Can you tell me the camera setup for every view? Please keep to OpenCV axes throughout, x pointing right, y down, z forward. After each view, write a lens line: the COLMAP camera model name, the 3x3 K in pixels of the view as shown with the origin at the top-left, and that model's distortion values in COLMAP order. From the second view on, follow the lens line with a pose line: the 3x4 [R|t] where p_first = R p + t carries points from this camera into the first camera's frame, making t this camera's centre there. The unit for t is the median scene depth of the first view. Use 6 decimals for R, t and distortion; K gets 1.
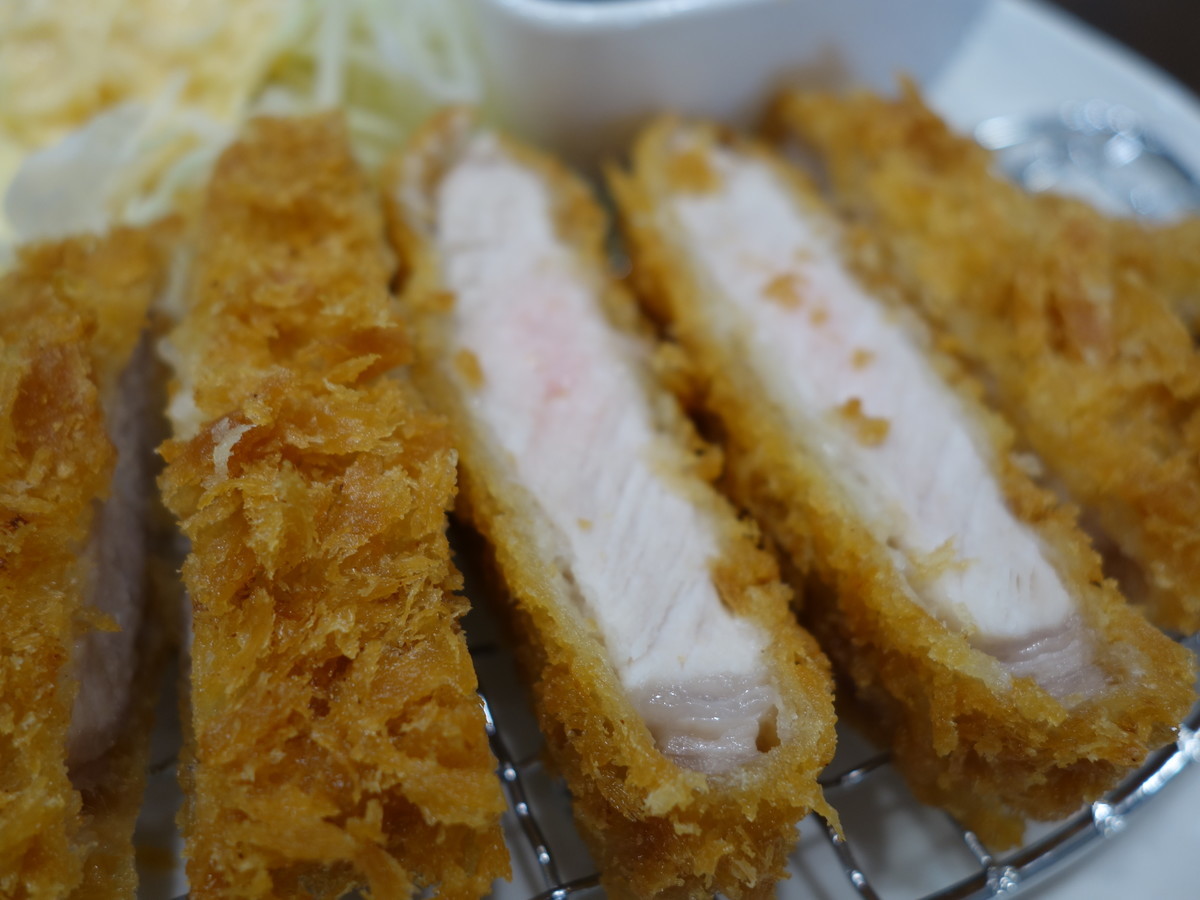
lens RADIAL K [[1026.3, 0, 598.8], [0, 1026.3, 456.0], [0, 0, 1]] dist [0.042531, 0.001219]
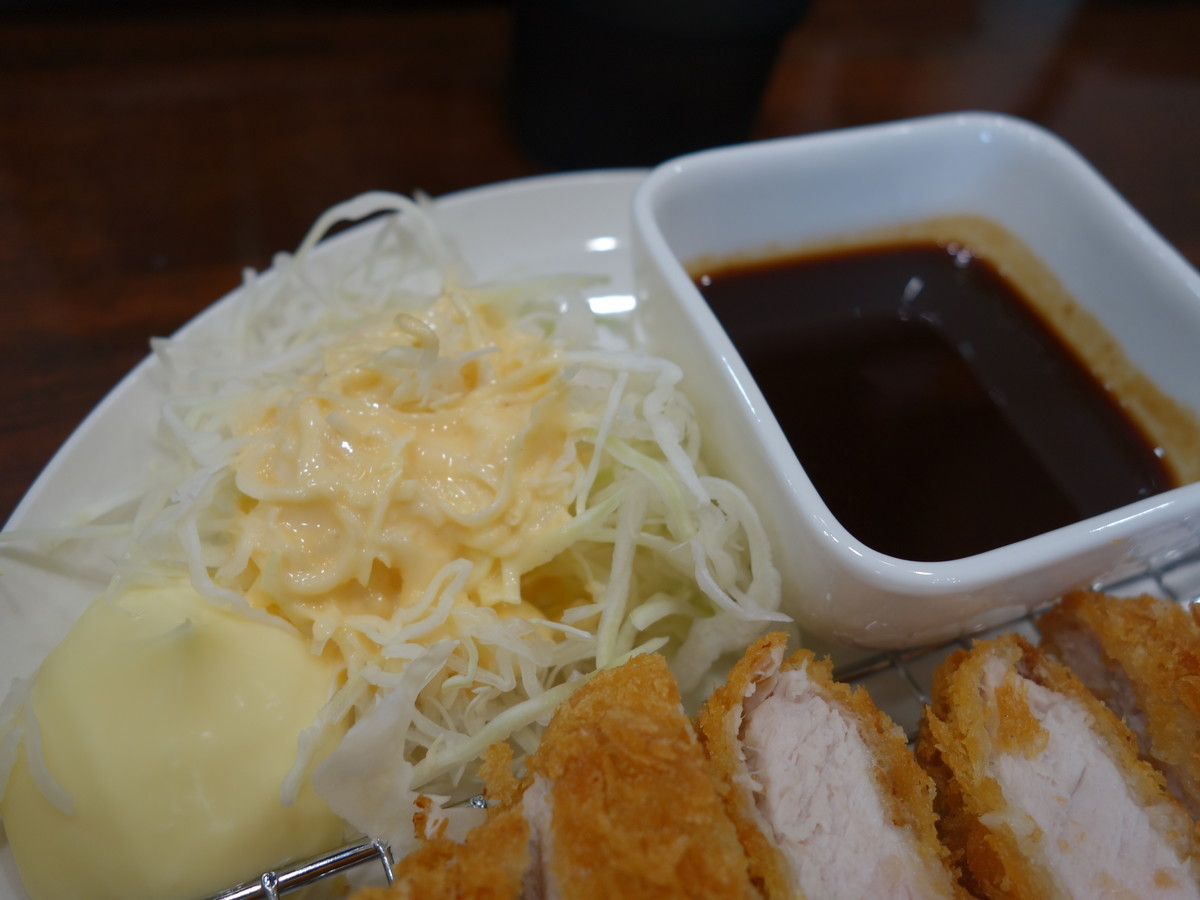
lens RADIAL K [[1044.1, 0, 600.7], [0, 1044.1, 455.6], [0, 0, 1]] dist [0.019579, -0.015717]
pose [[0.997405, 0.052109, 0.049675, -0.561079], [-0.052980, 0.998461, 0.016376, -0.821472], [-0.048746, -0.018966, 0.998631, 0.081313]]
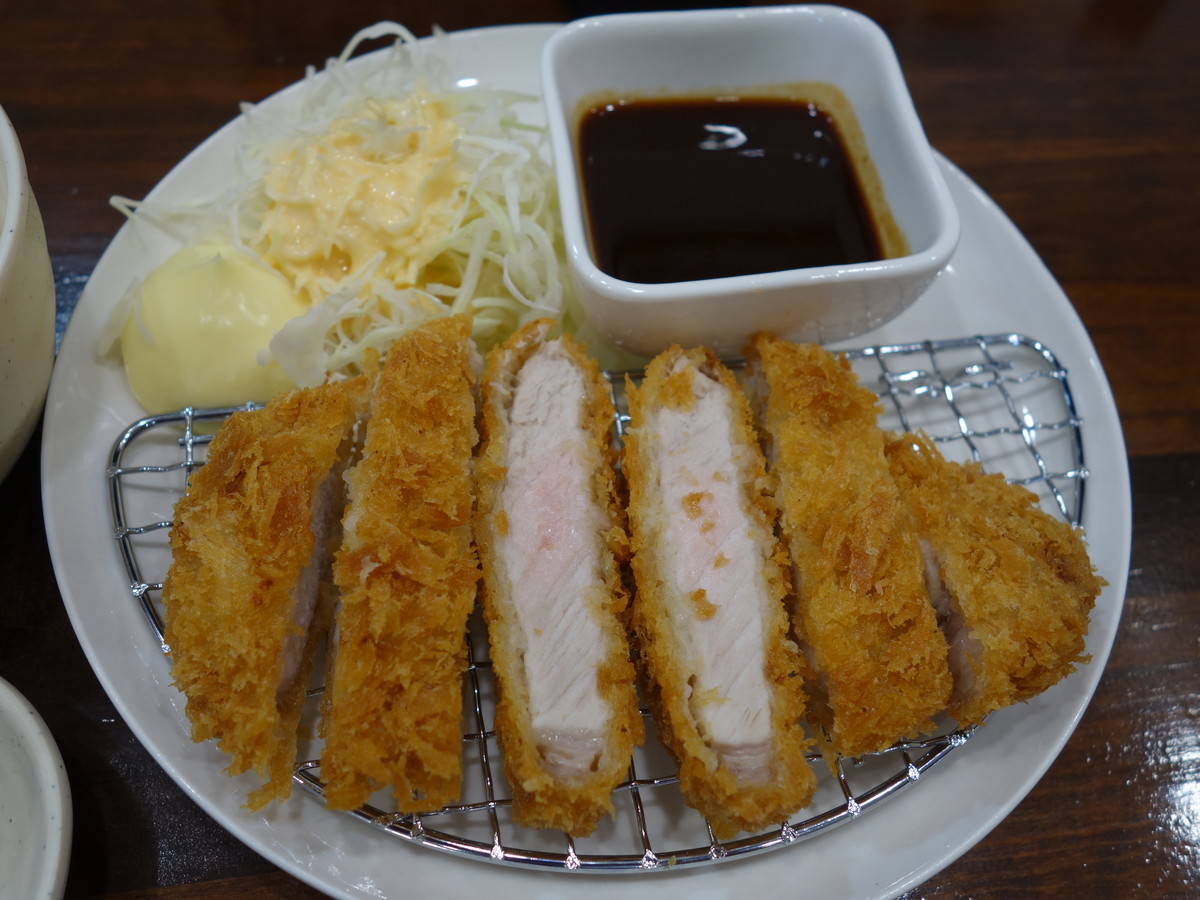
lens RADIAL K [[1044.1, 0, 600.7], [0, 1044.1, 455.6], [0, 0, 1]] dist [0.019579, -0.015717]
pose [[0.971090, 0.211499, -0.110695, 0.276350], [-0.192021, 0.967567, 0.164142, -0.665949], [0.141821, -0.138141, 0.980206, -0.950875]]
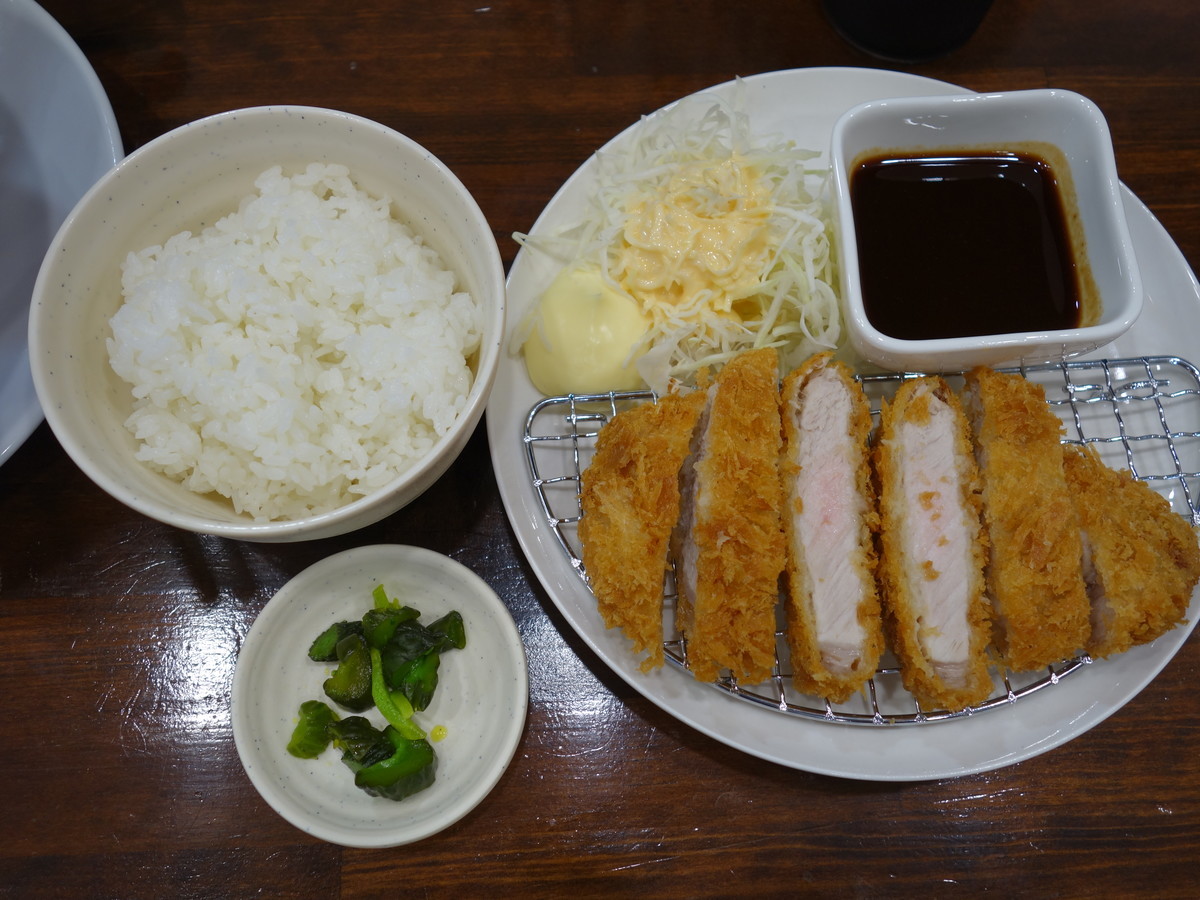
lens RADIAL K [[1044.1, 0, 600.7], [0, 1044.1, 455.6], [0, 0, 1]] dist [0.019579, -0.015717]
pose [[0.941979, 0.295269, -0.159664, -0.271146], [-0.214673, 0.895578, 0.389686, -1.480262], [0.258054, -0.332801, 0.907002, -2.054435]]
